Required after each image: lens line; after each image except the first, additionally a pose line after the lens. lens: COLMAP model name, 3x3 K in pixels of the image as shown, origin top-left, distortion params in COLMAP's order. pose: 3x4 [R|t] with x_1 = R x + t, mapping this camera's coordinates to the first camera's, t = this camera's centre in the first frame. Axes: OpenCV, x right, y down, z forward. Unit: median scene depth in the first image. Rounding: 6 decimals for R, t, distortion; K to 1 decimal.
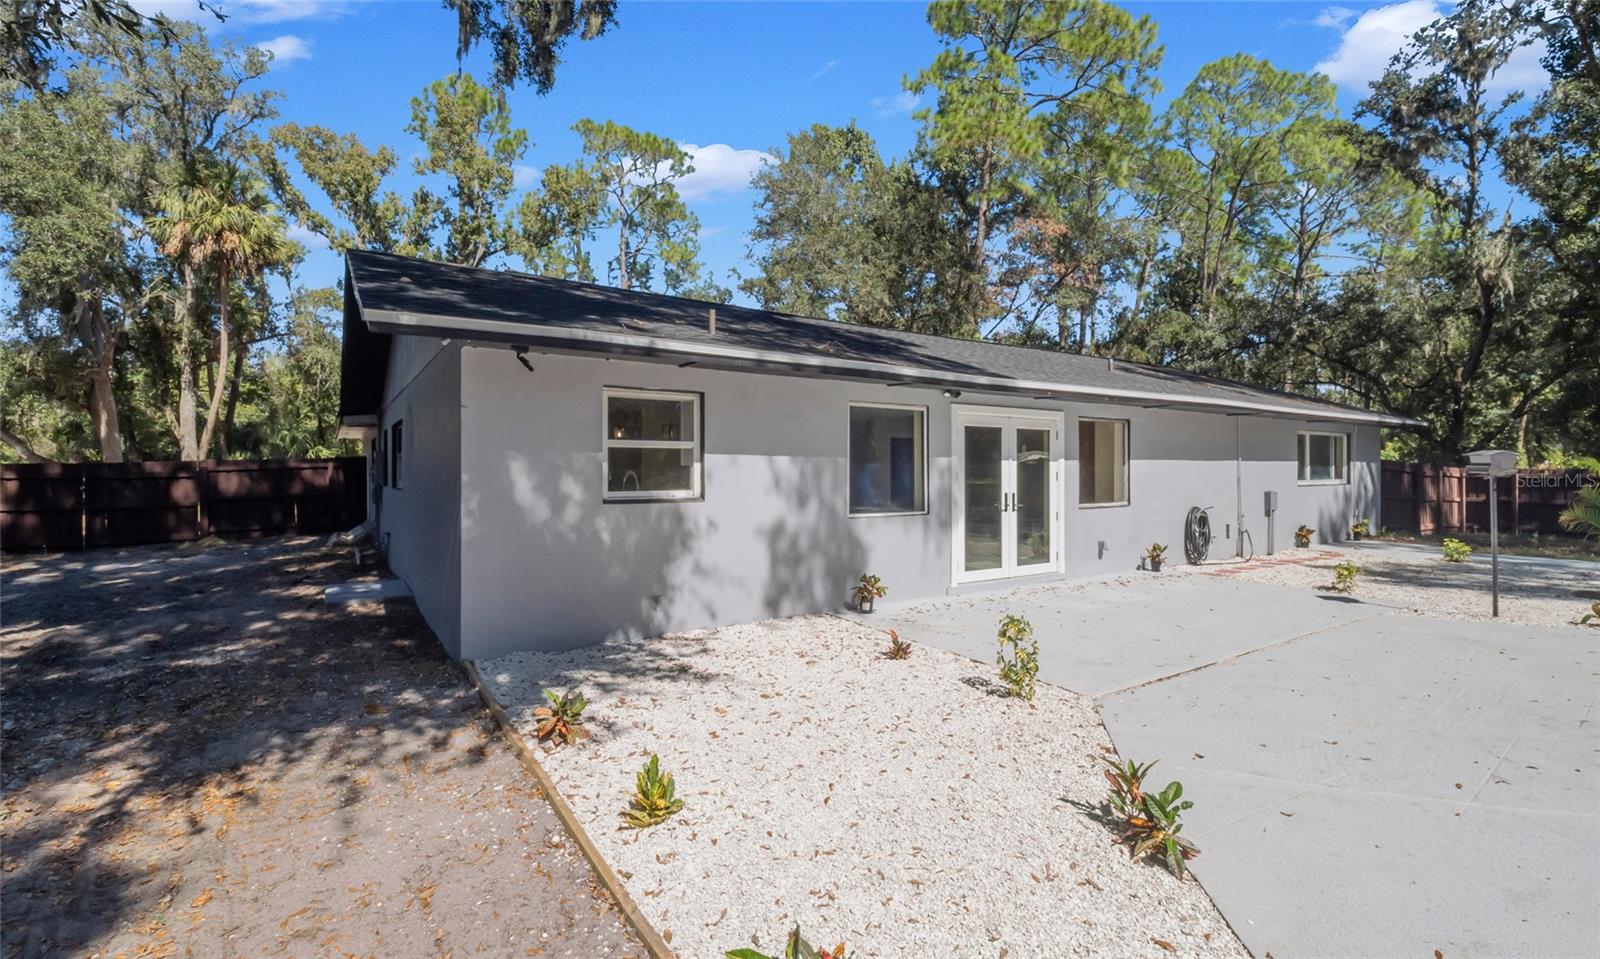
lens RADIAL K [[711.6, 0, 794.3], [0, 711.6, 471.1], [0, 0, 1]] dist [0.011151, -0.013543]
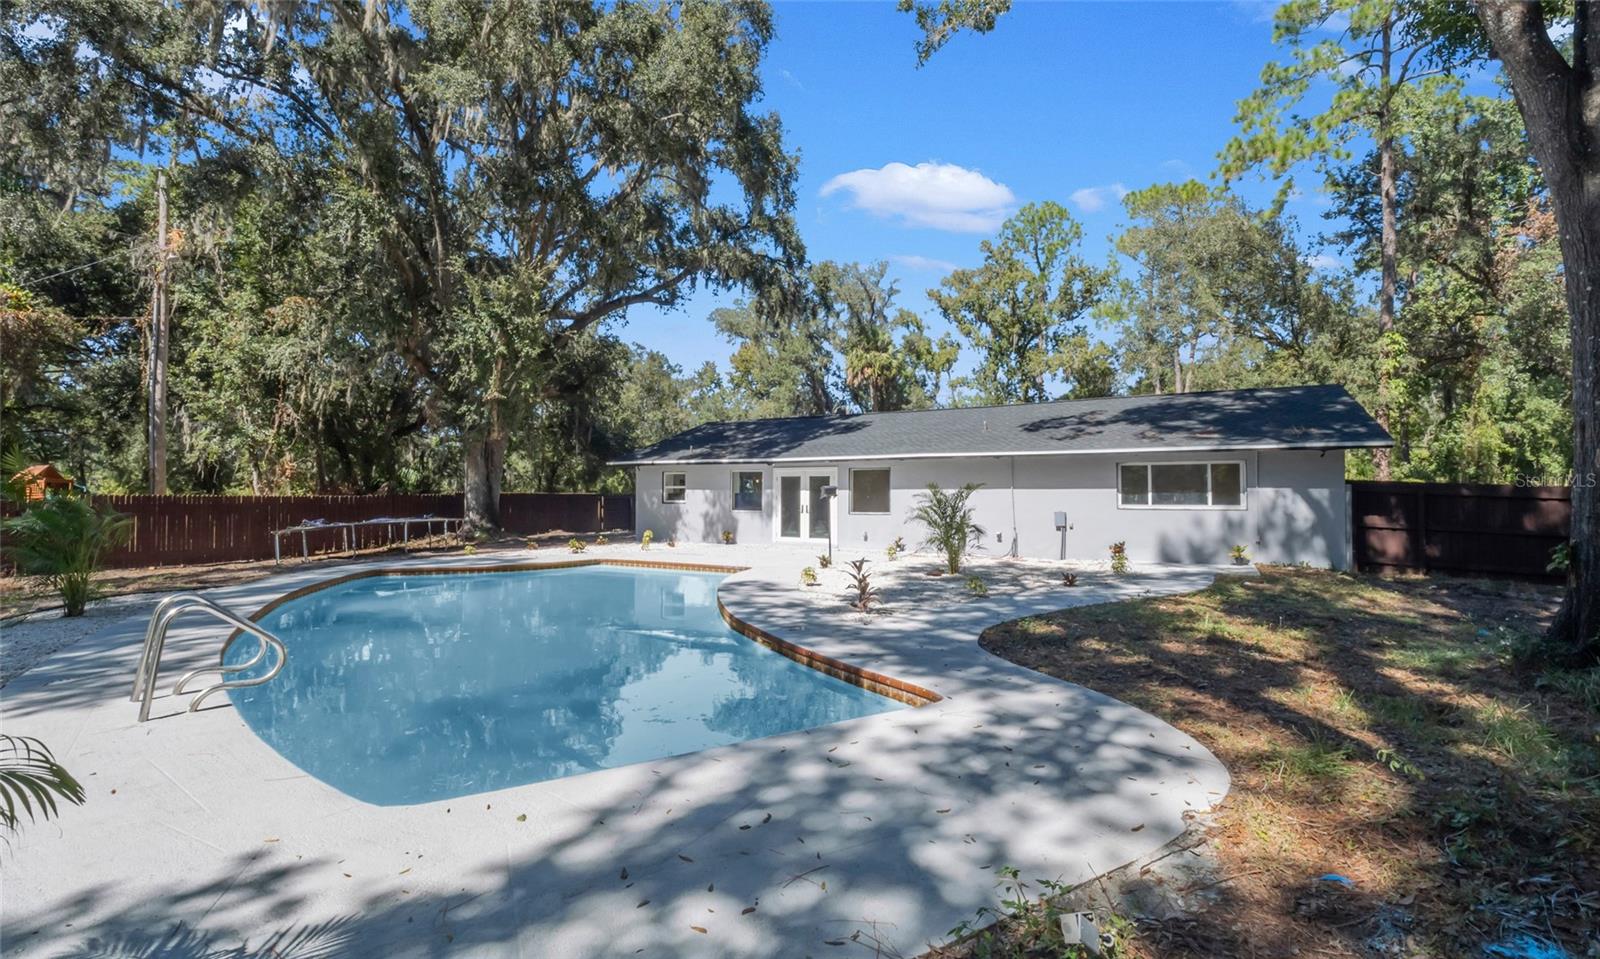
lens RADIAL K [[711.6, 0, 794.3], [0, 711.6, 471.1], [0, 0, 1]] dist [0.011151, -0.013543]
pose [[0.435944, -0.026036, -0.899597, 2.526252], [-0.000201, 0.999579, -0.029027, -0.012655], [0.899974, 0.012835, 0.435755, -0.005948]]
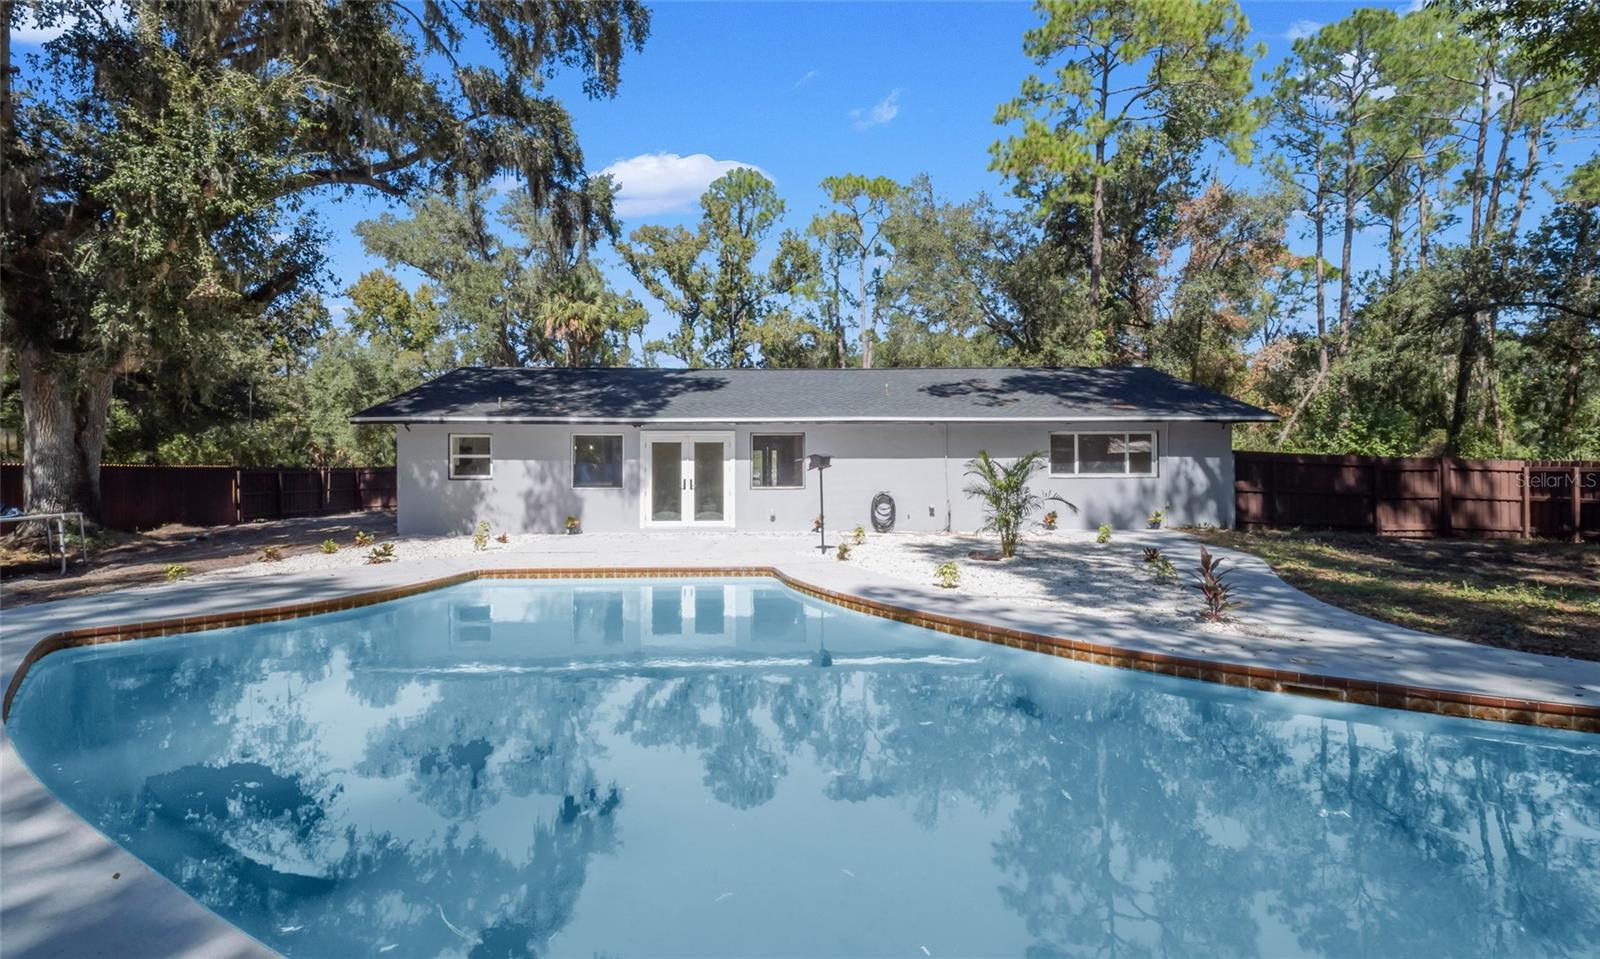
lens RADIAL K [[711.6, 0, 794.3], [0, 711.6, 471.1], [0, 0, 1]] dist [0.011151, -0.013543]
pose [[0.843164, 0.004078, -0.537641, 1.606196], [0.002842, 0.999923, 0.012041, -0.009952], [0.537649, -0.011680, 0.843088, -0.366879]]
